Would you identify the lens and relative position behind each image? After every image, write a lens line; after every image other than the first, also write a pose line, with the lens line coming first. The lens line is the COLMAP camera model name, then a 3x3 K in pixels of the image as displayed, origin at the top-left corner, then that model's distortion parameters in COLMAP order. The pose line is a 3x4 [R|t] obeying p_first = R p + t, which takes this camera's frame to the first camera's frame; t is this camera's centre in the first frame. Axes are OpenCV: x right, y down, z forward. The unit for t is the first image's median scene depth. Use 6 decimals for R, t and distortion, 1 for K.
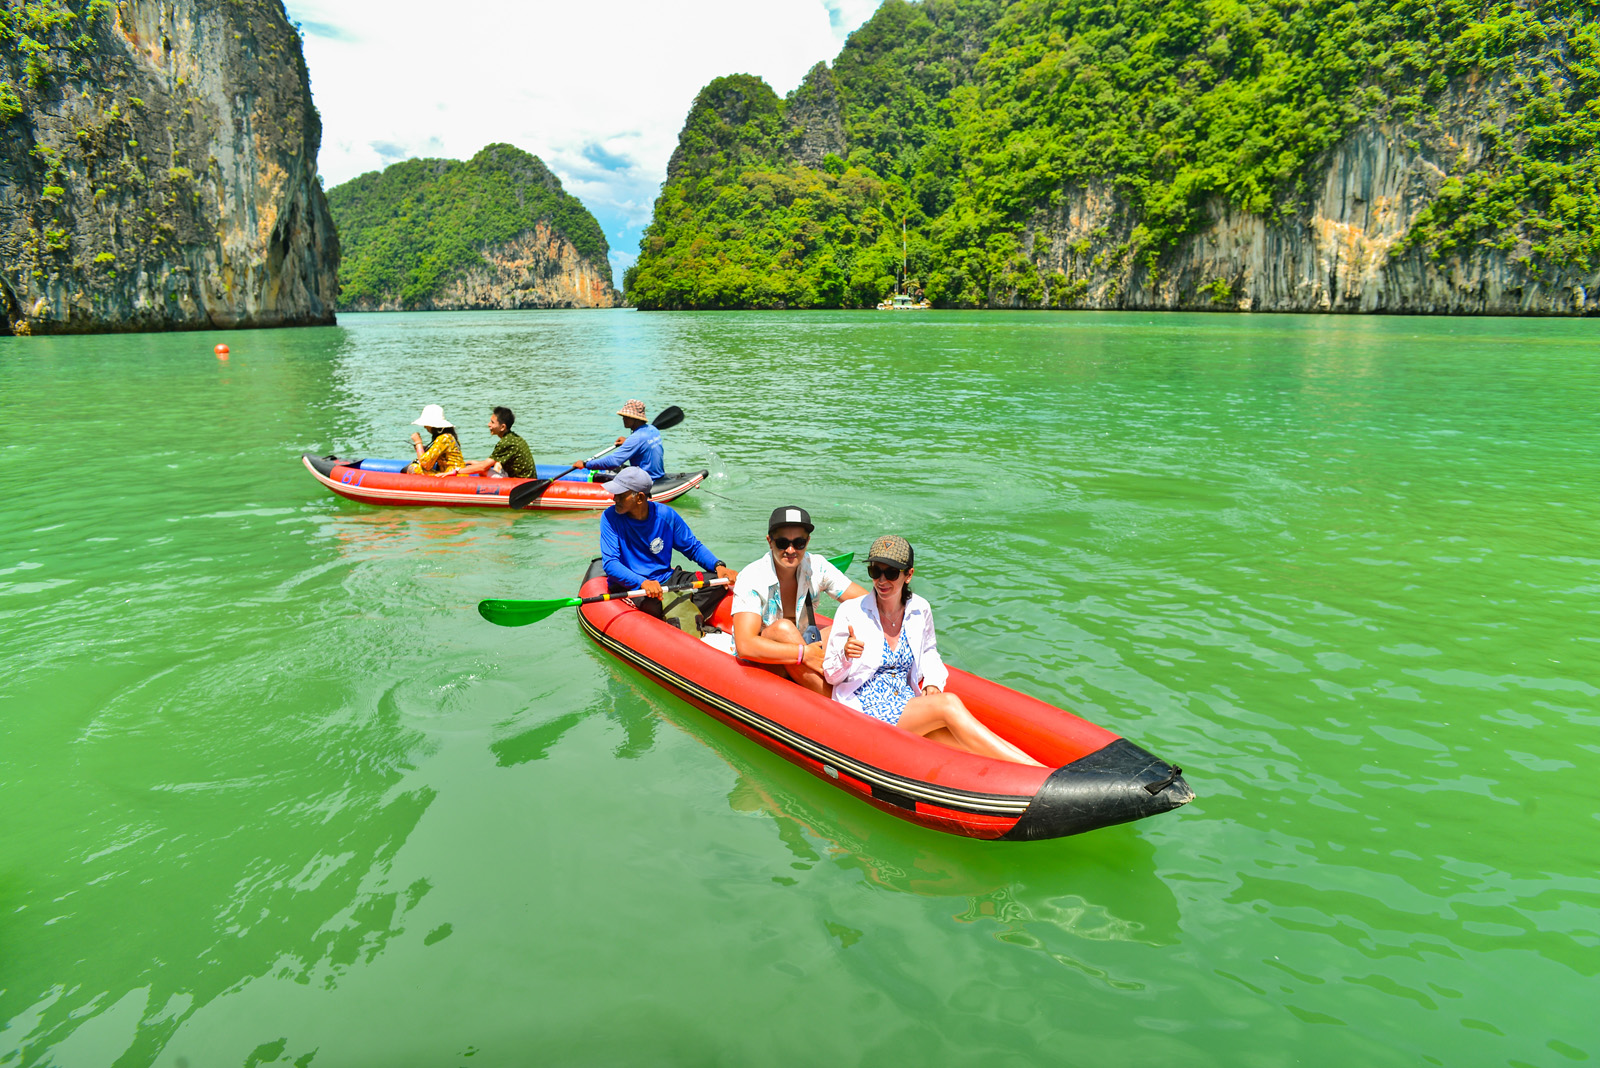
lens RADIAL K [[909.4, 0, 800.1], [0, 909.4, 540.9], [0, 0, 1]] dist [-0.082202, 0.041607]
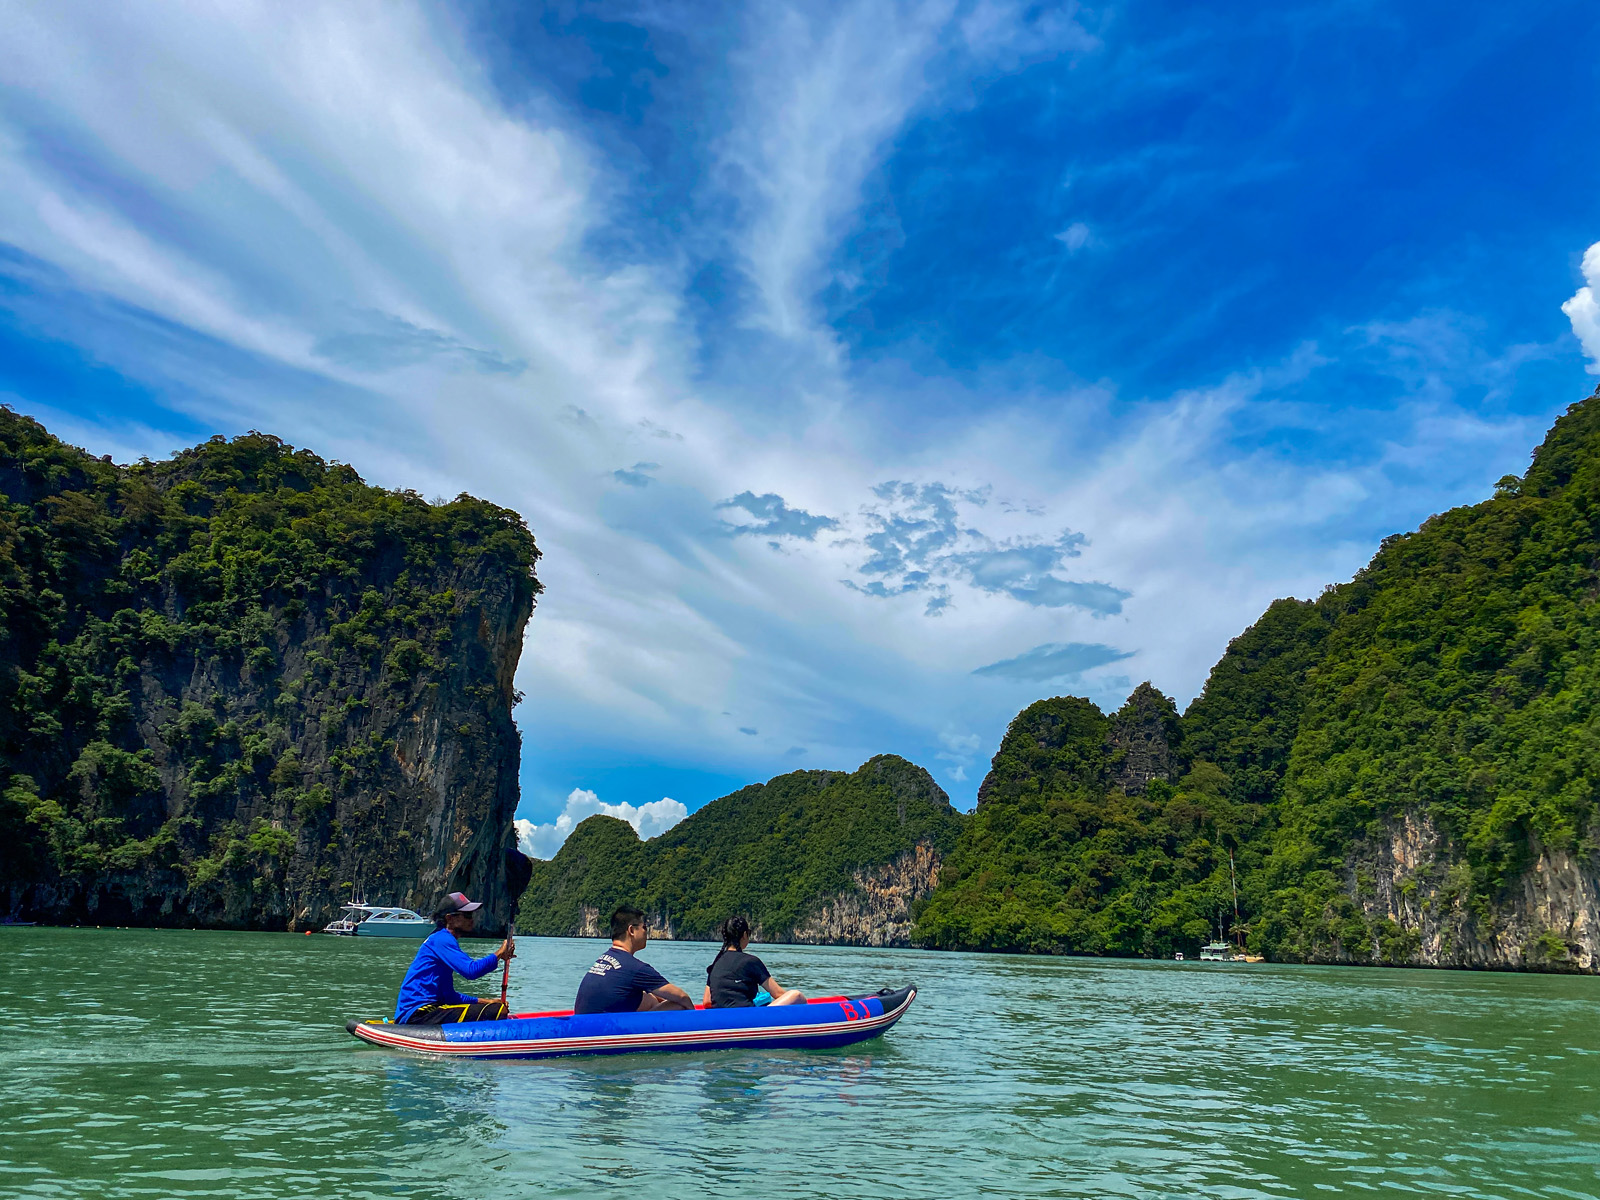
lens RADIAL K [[1175.9, 0, 801.9], [0, 1175.9, 591.3], [0, 0, 1]] dist [0.005400, -0.010144]
pose [[0.923984, -0.075204, -0.374965, 0.203439], [-0.132243, 0.857158, -0.497786, 0.044878], [0.358840, 0.509533, 0.782055, -0.165009]]
